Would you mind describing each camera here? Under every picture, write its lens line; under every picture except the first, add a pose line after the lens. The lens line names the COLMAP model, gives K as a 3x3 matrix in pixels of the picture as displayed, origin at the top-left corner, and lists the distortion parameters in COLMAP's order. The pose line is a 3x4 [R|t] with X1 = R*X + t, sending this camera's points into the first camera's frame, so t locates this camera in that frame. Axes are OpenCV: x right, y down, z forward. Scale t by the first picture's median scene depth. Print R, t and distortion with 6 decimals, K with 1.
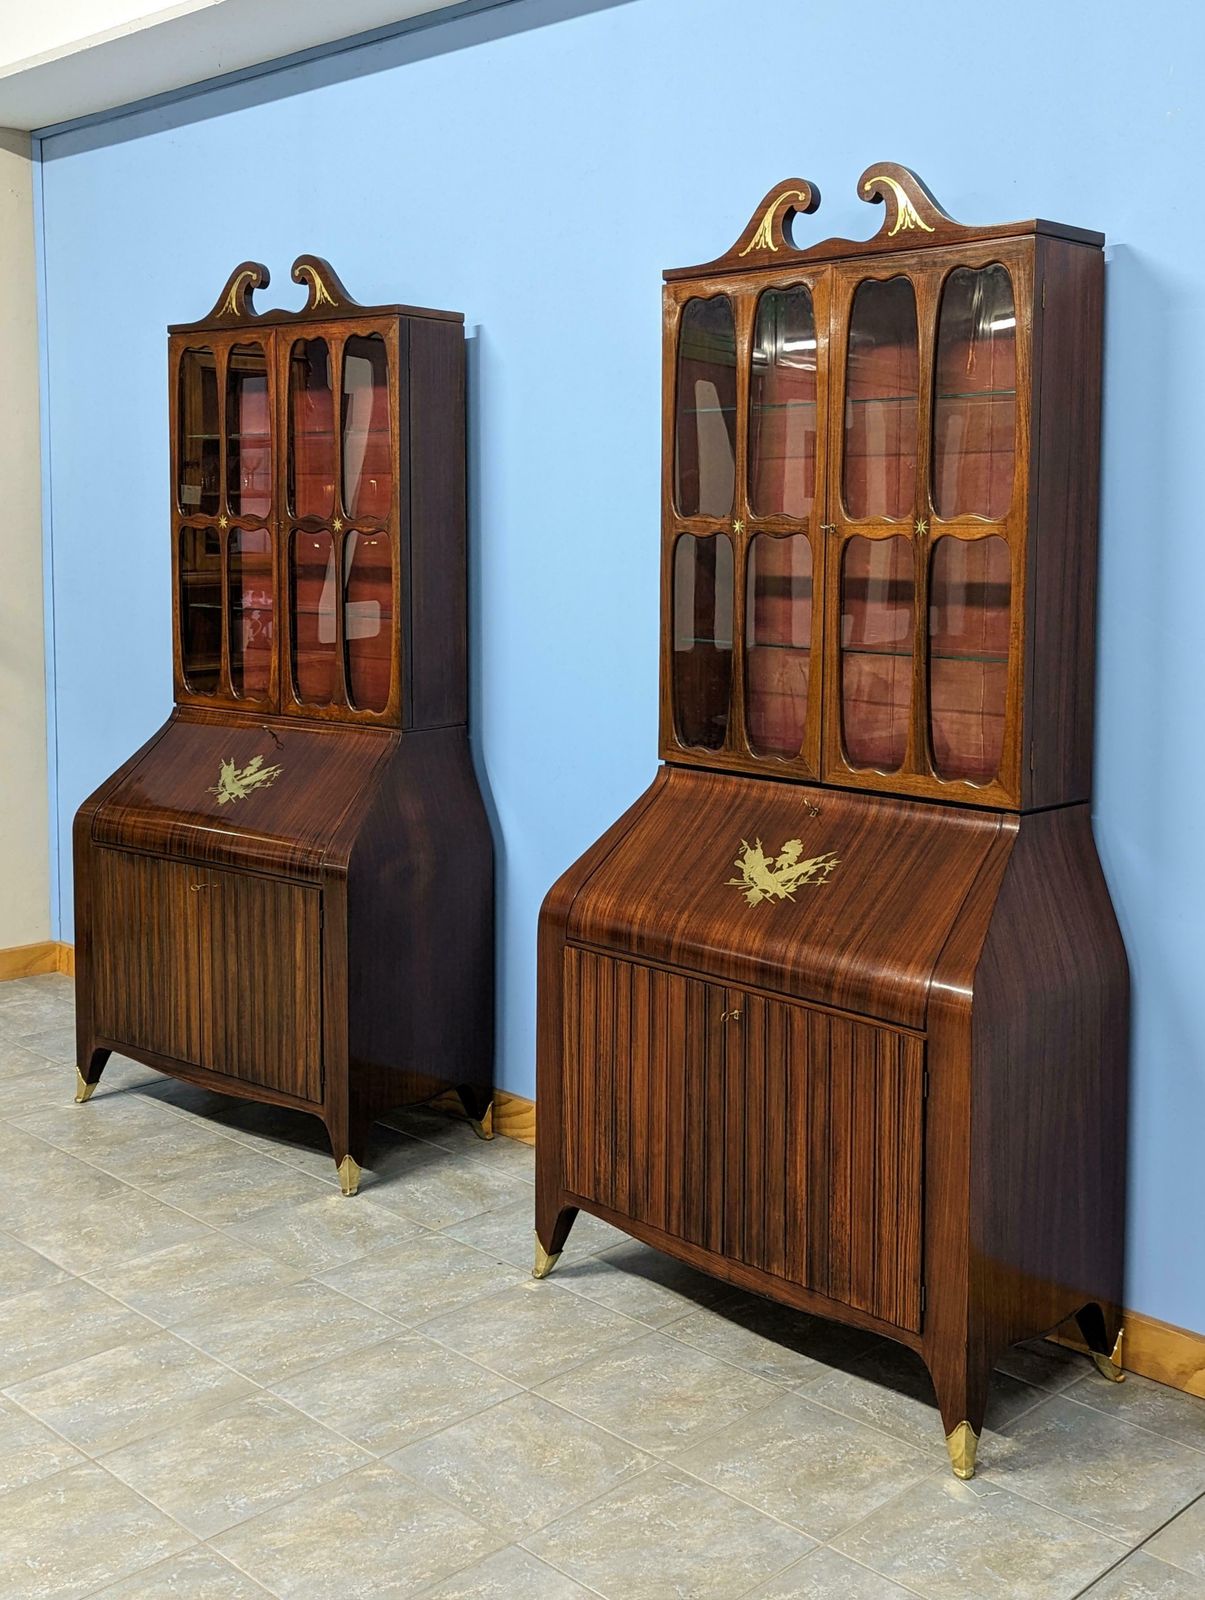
lens RADIAL K [[1739.2, 0, 597.6], [0, 1739.2, 663.7], [0, 0, 1]] dist [0.052800, -0.030764]
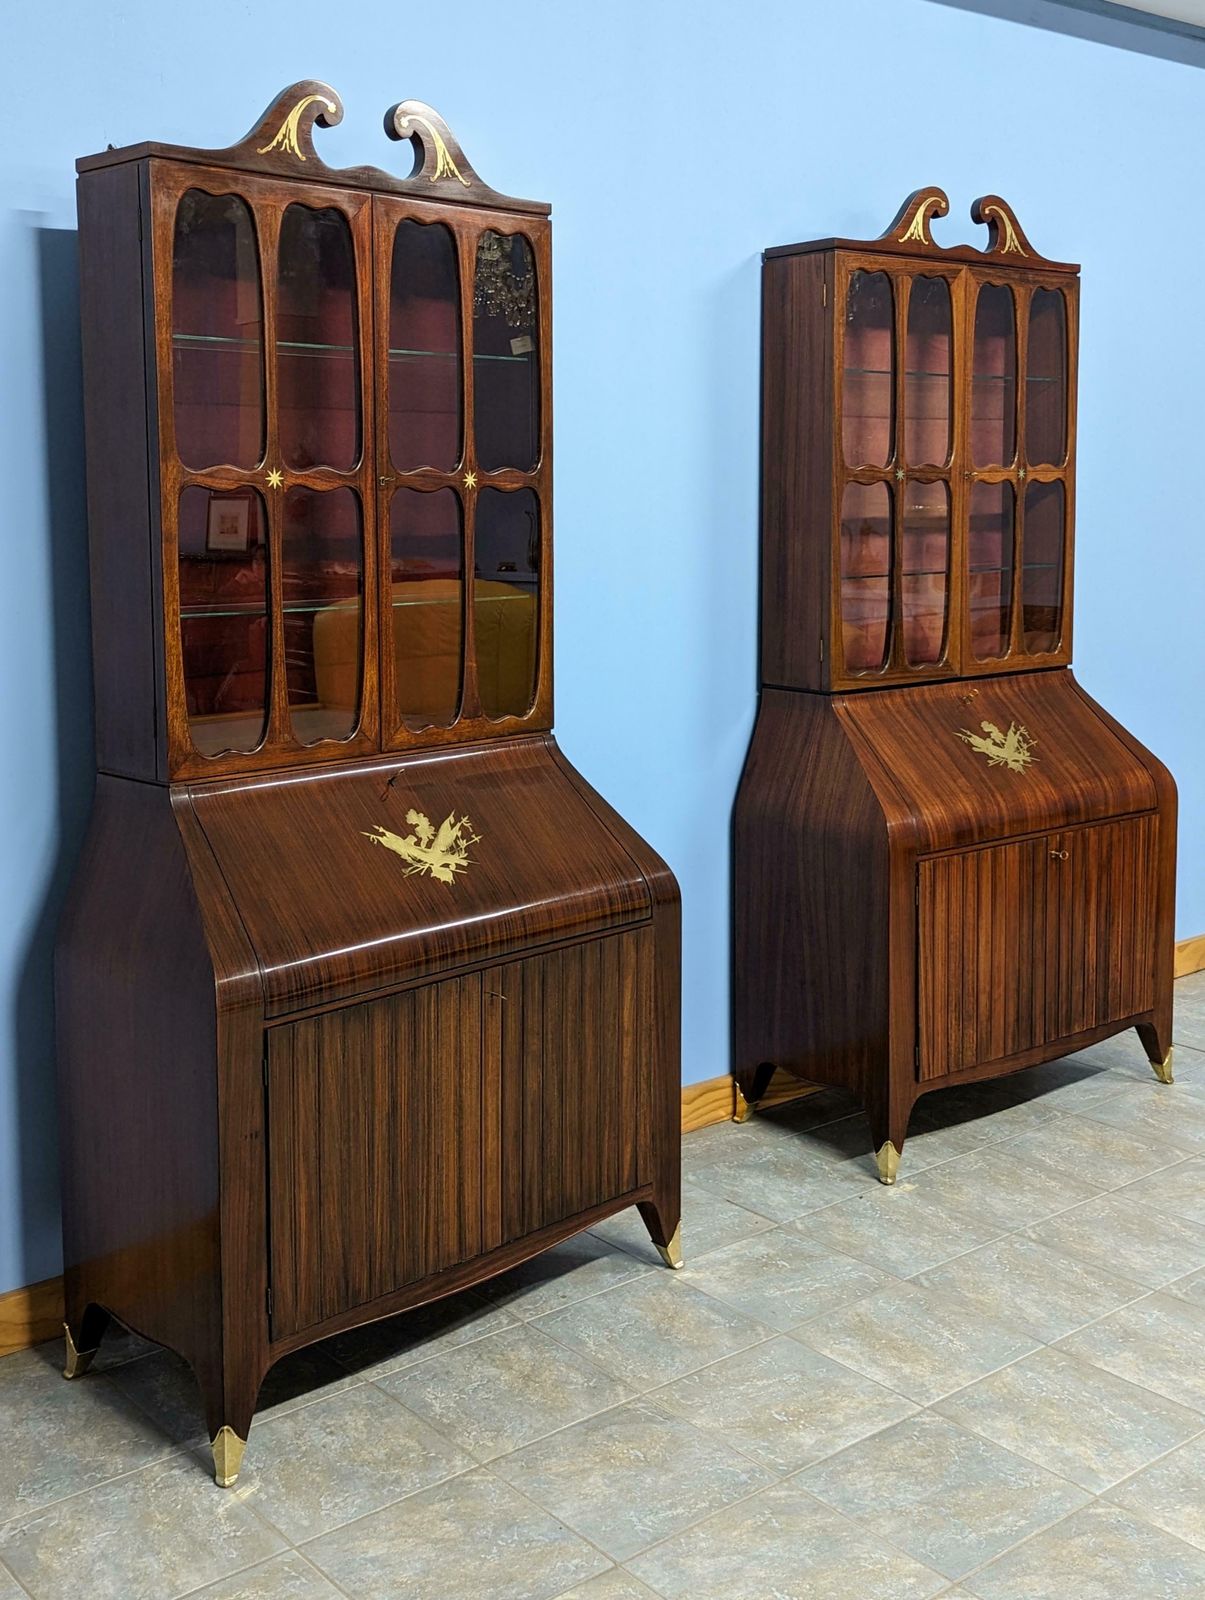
lens RADIAL K [[1816.5, 0, 554.4], [0, 1816.5, 691.4], [0, 0, 1]] dist [0.066603, -0.028341]
pose [[0.099088, -0.123437, 0.987393, -1.222861], [0.085060, 0.989695, 0.115189, -0.100486], [-0.991437, 0.072574, 0.108566, 1.159166]]
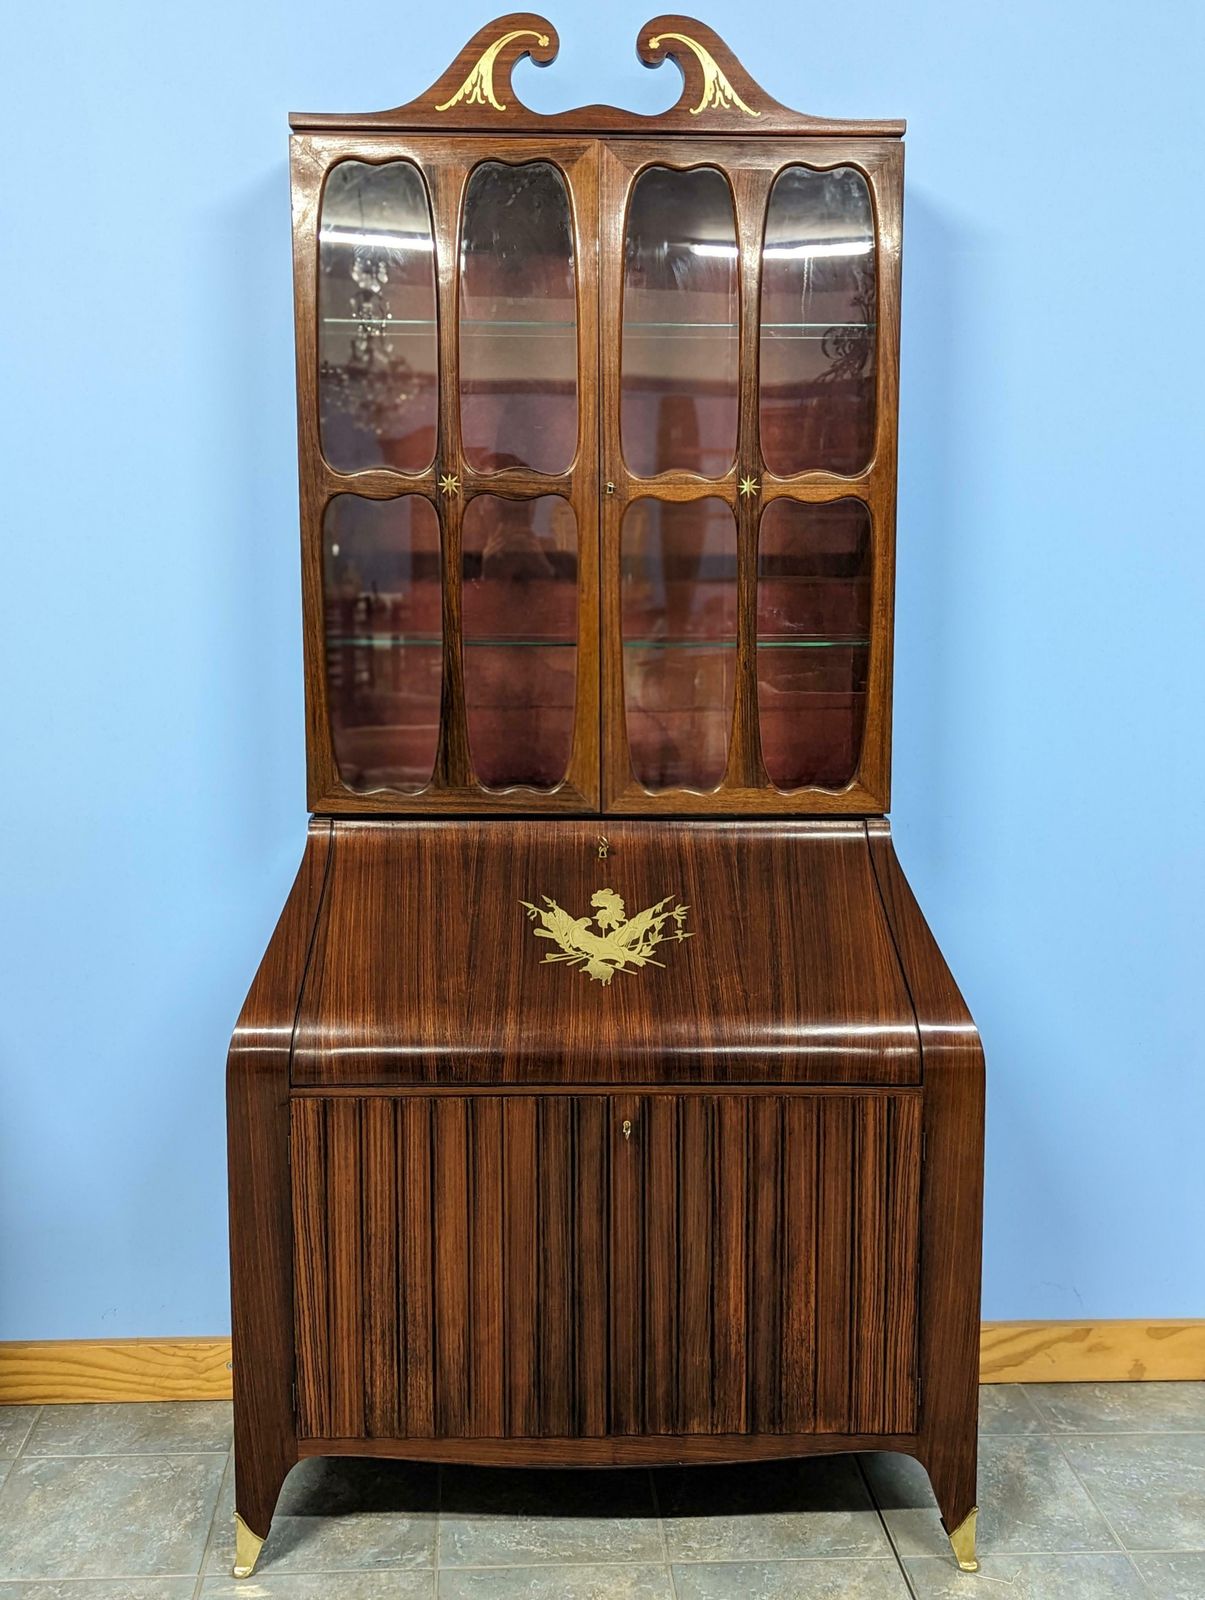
lens RADIAL K [[1774.7, 0, 604.9], [0, 1774.7, 743.7], [0, 0, 1]] dist [0.064516, -0.048031]
pose [[0.681767, -0.104222, 0.724108, -0.455743], [0.059235, 0.994414, 0.087357, -0.033653], [-0.729168, -0.016665, 0.684132, 0.453766]]
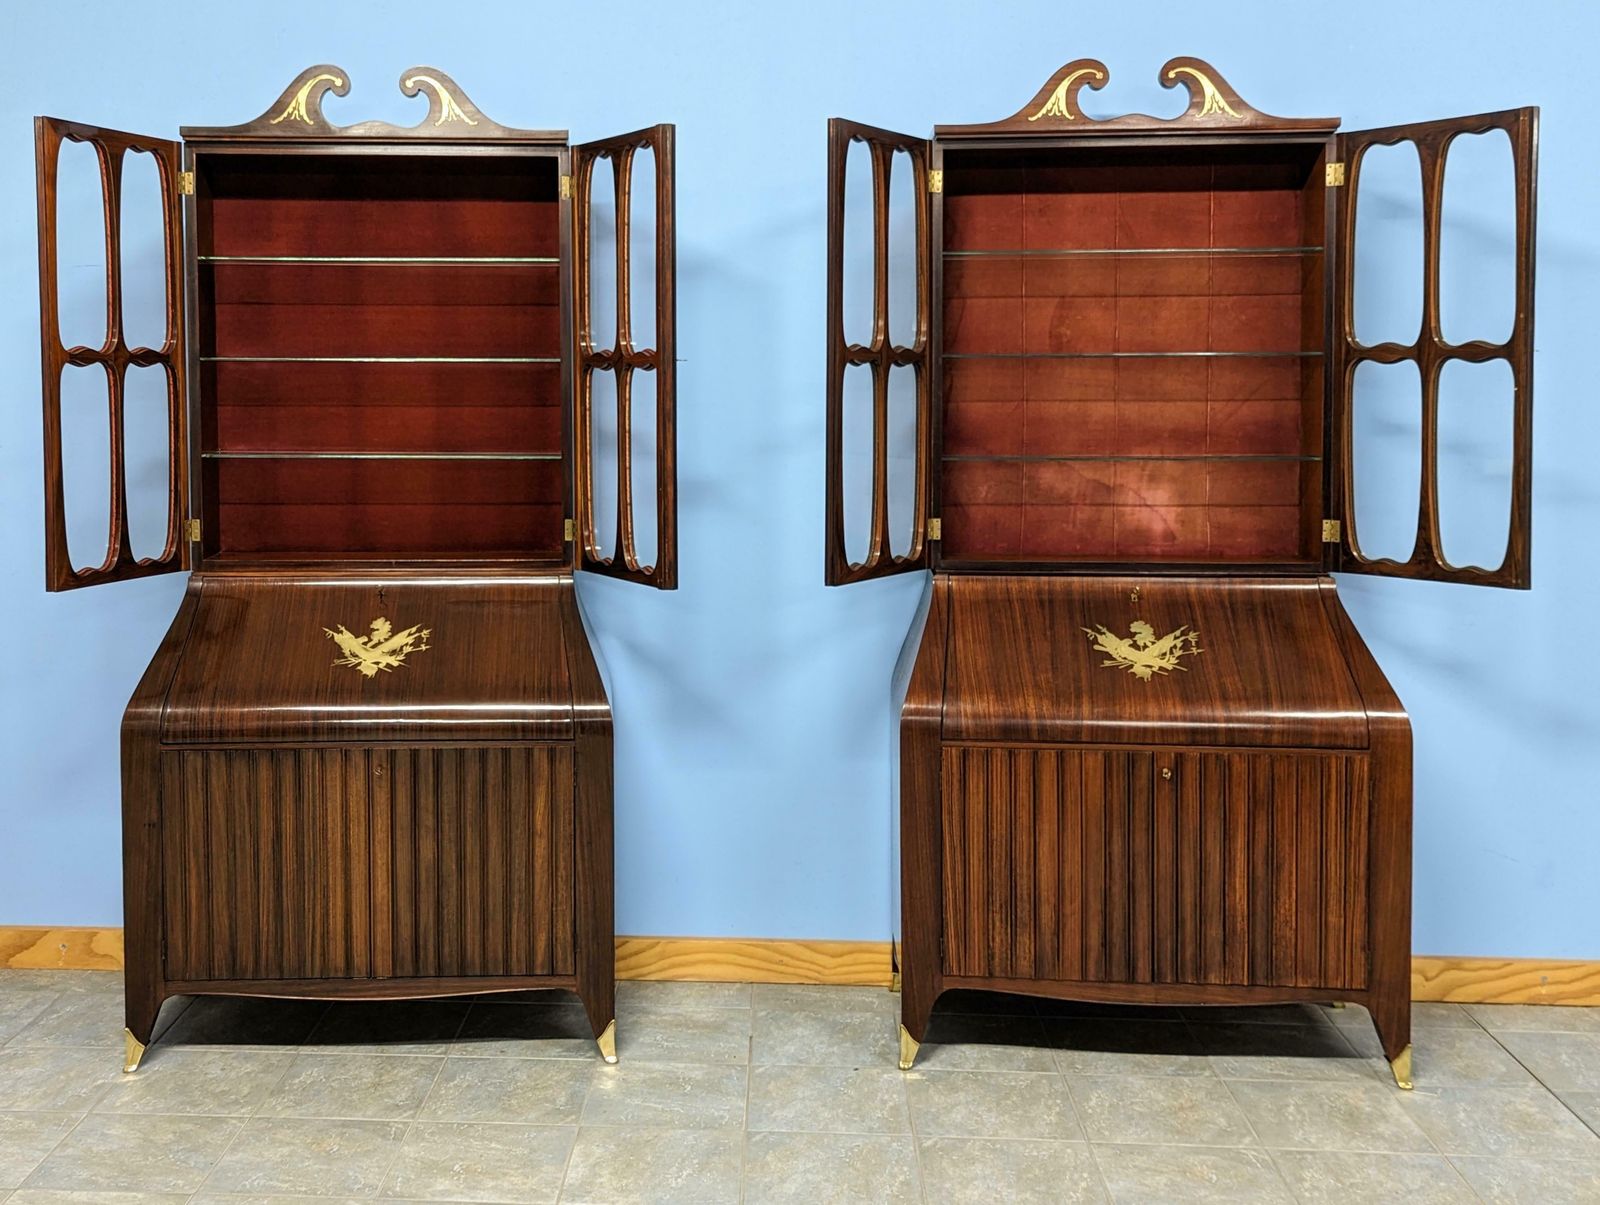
lens RADIAL K [[1774.7, 0, 647.6], [0, 1774.7, 471.7], [0, 0, 1]] dist [0.064516, -0.048031]
pose [[0.767183, -0.046018, 0.639775, -0.905432], [0.059358, 0.998237, 0.000623, -0.020935], [-0.638675, 0.037498, 0.768562, 0.279470]]
